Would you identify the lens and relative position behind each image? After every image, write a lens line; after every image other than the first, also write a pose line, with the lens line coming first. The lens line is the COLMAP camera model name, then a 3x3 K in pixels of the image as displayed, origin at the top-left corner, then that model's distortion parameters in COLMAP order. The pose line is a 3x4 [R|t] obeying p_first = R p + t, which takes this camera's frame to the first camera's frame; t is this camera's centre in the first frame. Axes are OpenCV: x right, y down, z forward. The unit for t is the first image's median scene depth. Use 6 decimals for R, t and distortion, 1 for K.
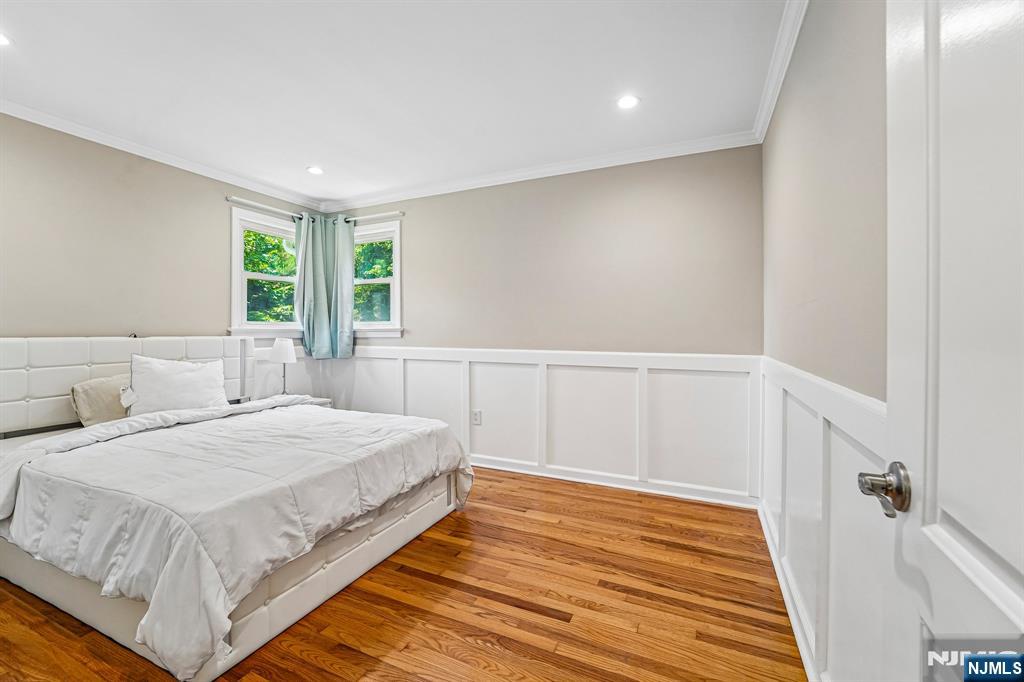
lens RADIAL K [[419.5, 0, 512.9], [0, 419.5, 338.7], [0, 0, 1]] dist [-0.005843, -0.000595]
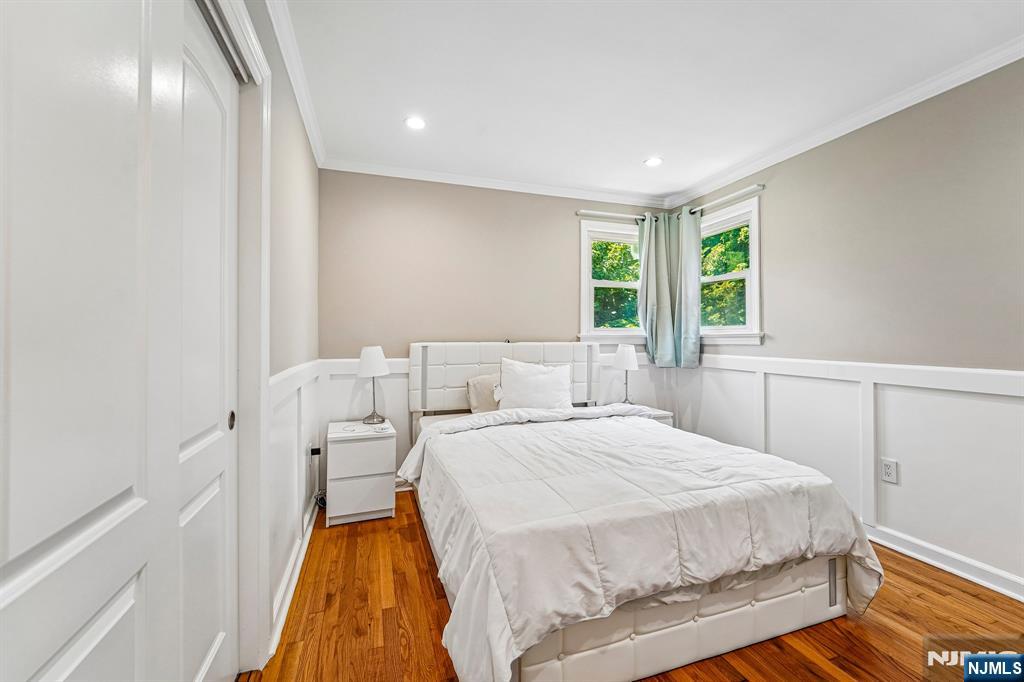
lens RADIAL K [[419.5, 0, 512.9], [0, 419.5, 338.7], [0, 0, 1]] dist [-0.005843, -0.000595]
pose [[0.685725, -0.001740, -0.727858, -0.021968], [-0.009676, 0.999887, -0.011507, -0.001333], [0.727796, 0.014933, 0.685631, 0.196138]]
